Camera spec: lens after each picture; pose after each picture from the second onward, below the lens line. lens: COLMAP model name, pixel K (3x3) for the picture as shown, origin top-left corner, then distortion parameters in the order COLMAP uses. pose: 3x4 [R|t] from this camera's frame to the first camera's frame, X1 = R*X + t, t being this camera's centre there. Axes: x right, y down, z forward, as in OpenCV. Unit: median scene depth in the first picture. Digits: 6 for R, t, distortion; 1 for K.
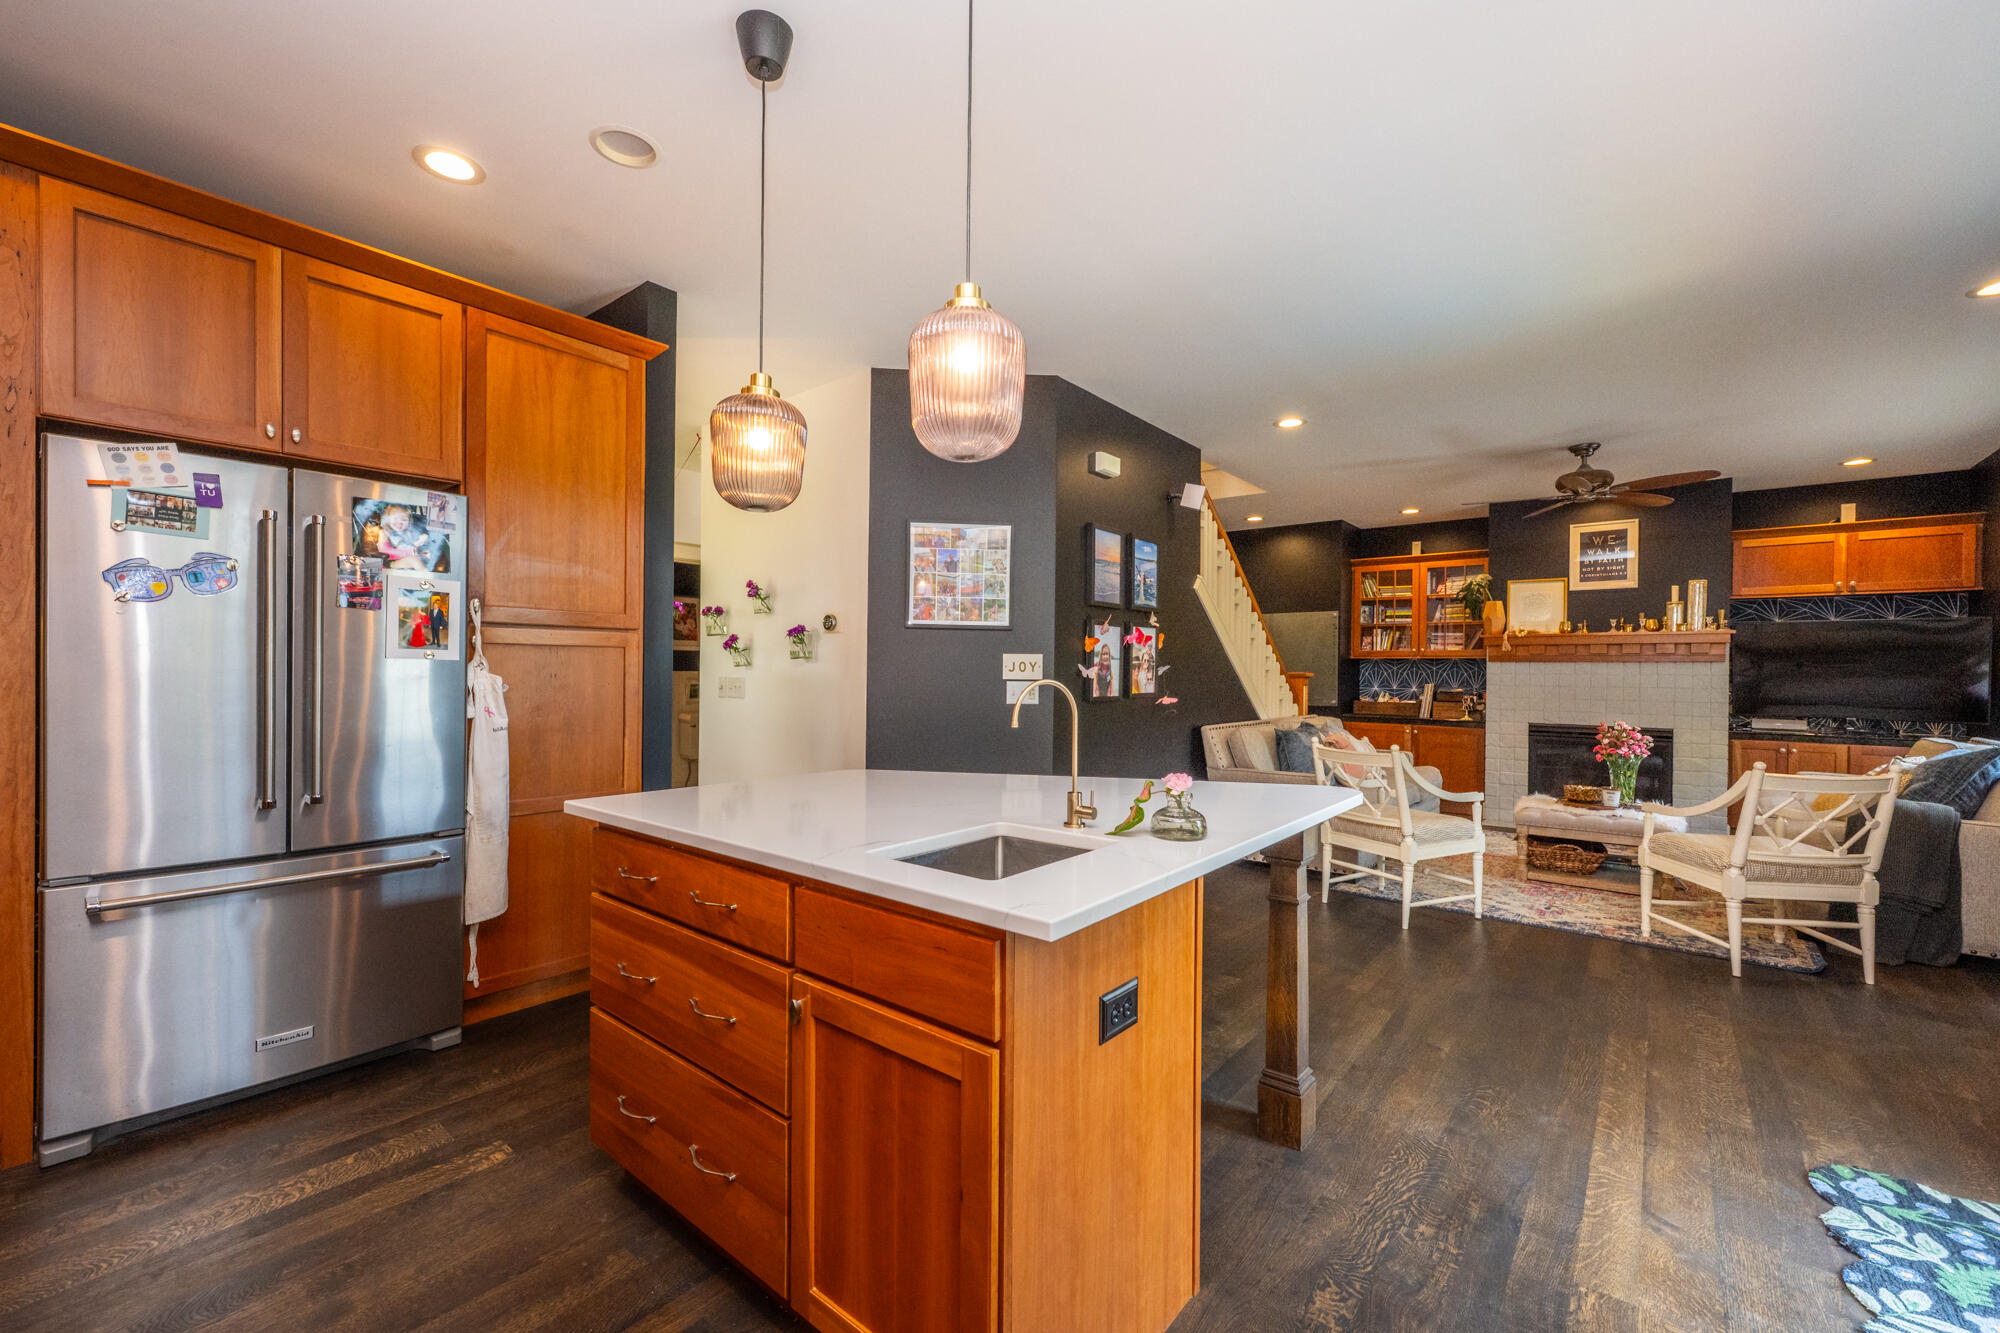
lens RADIAL K [[810.8, 0, 967.3], [0, 810.8, 676.4], [0, 0, 1]] dist [-0.000234, -0.000279]
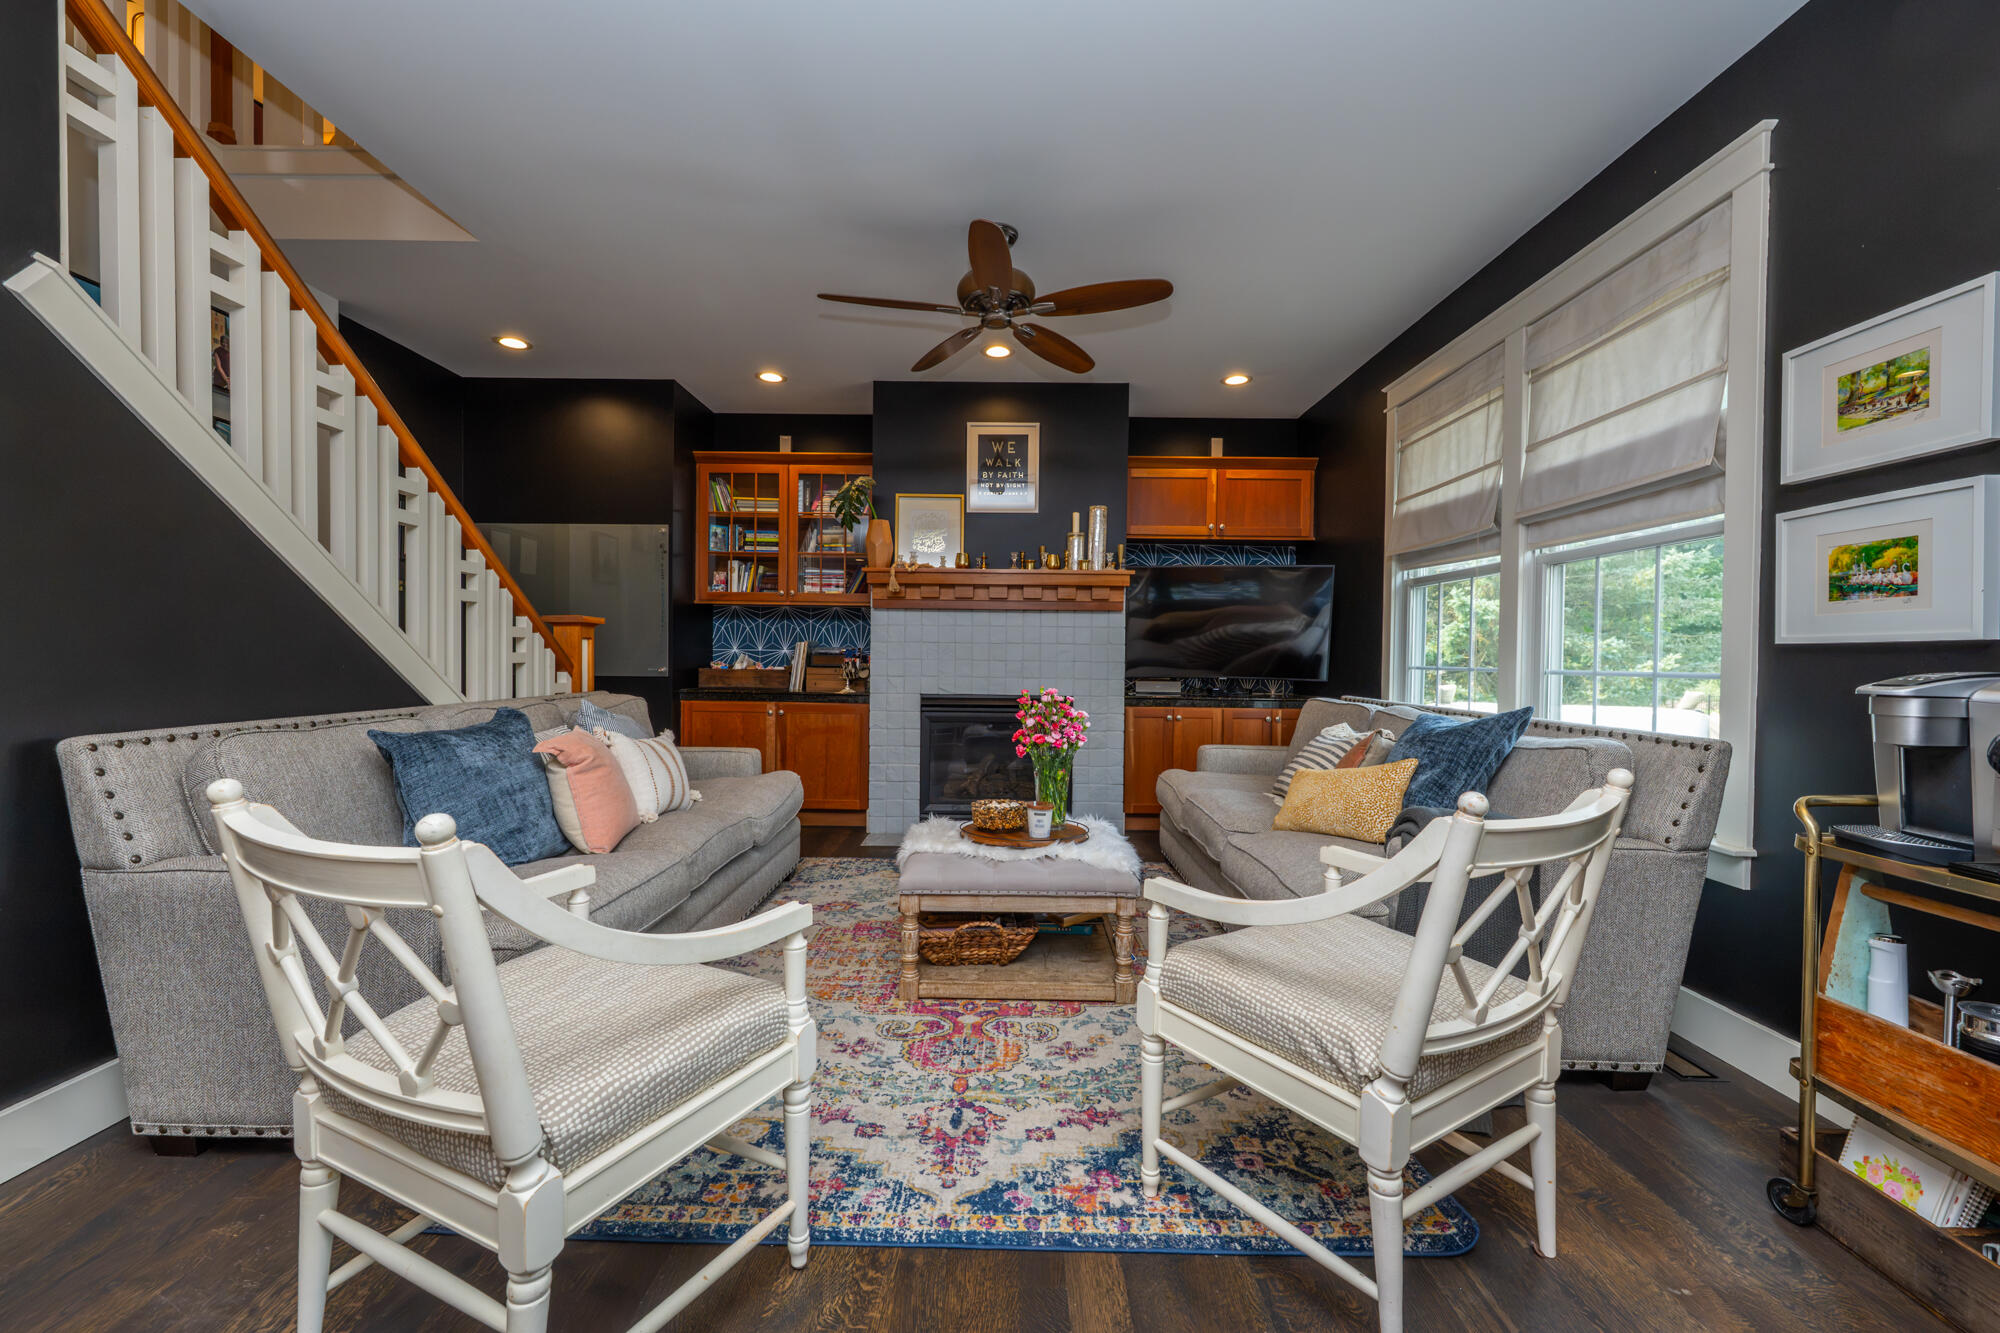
lens RADIAL K [[798.7, 0, 1007.2], [0, 798.7, 659.1], [0, 0, 1]] dist [-0.000902, 0.000220]
pose [[0.756002, -0.002249, 0.654566, 0.299027], [-0.001362, 0.999987, 0.005009, 0.023710], [-0.654568, -0.004679, 0.755989, 0.431567]]
